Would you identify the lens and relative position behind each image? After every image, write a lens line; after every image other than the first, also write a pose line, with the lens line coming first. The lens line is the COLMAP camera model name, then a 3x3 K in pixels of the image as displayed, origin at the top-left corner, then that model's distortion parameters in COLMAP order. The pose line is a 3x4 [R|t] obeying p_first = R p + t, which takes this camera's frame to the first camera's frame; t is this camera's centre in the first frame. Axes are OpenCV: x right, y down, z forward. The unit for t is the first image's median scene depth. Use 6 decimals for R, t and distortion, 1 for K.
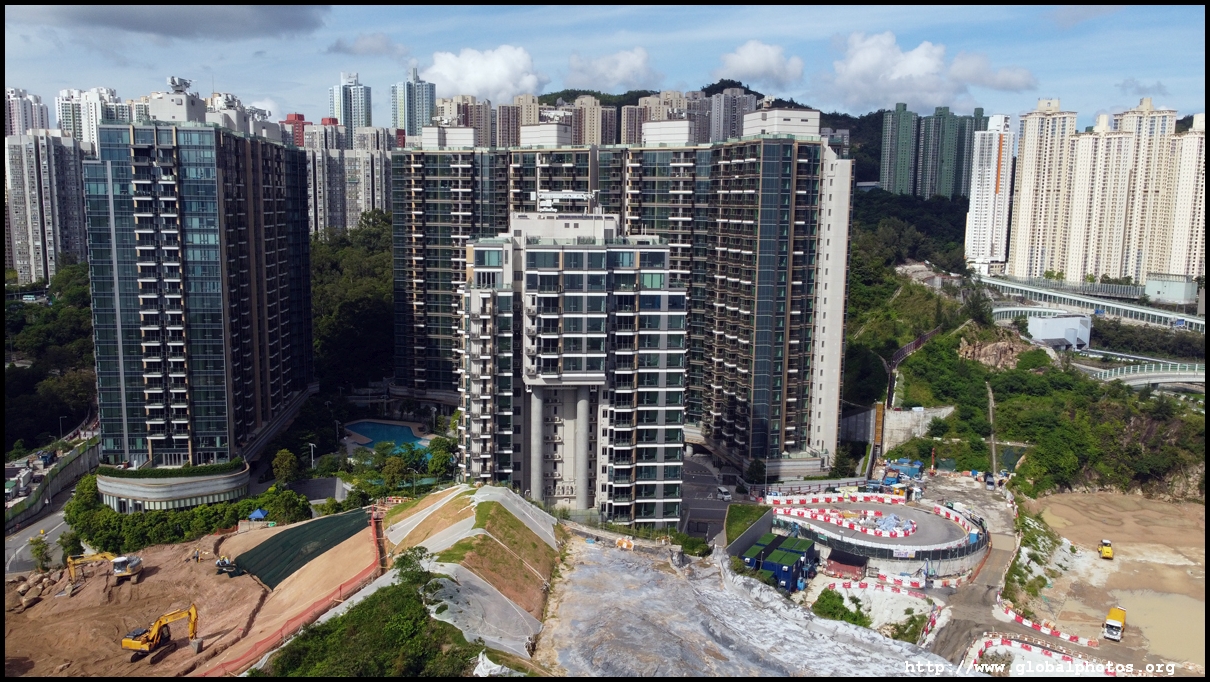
lens RADIAL K [[902.5, 0, 600.7], [0, 902.5, 335.1], [0, 0, 1]] dist [-0.004161, -0.000729]
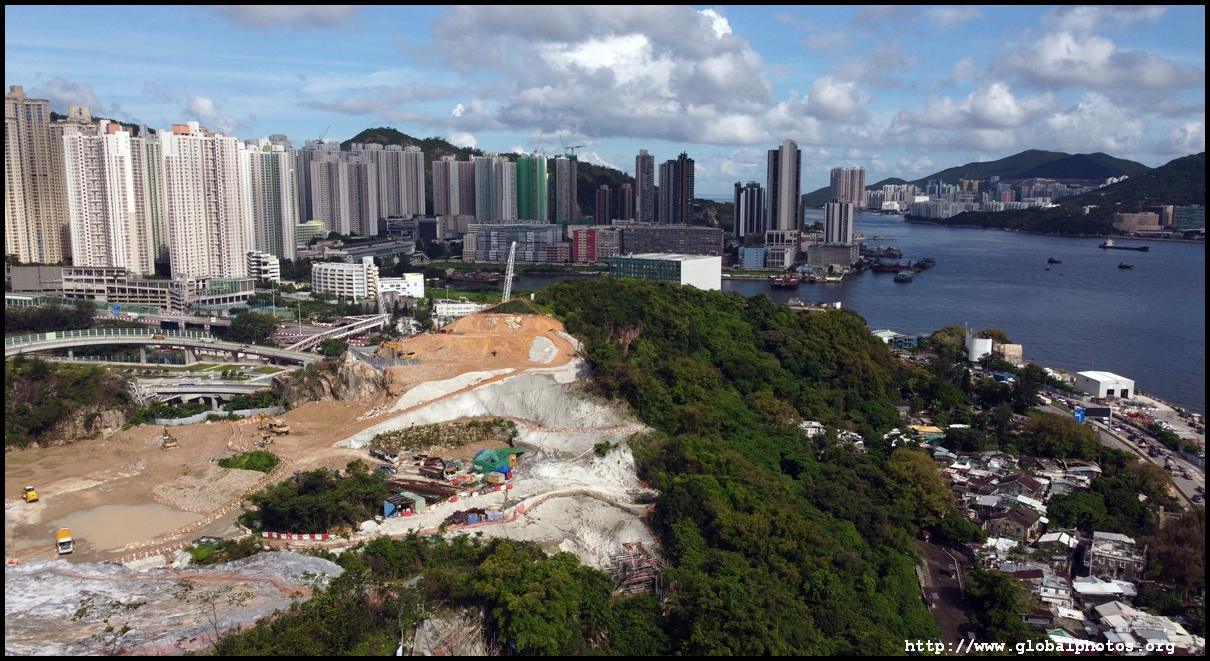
lens RADIAL K [[914.9, 0, 605.0], [0, 914.9, 330.5], [0, 0, 1]] dist [-0.008435, -0.003369]
pose [[0.360743, -0.143952, 0.921489, -0.179610], [0.142426, 0.984931, 0.098106, 0.023510], [-0.921726, 0.095853, 0.375810, -0.100171]]
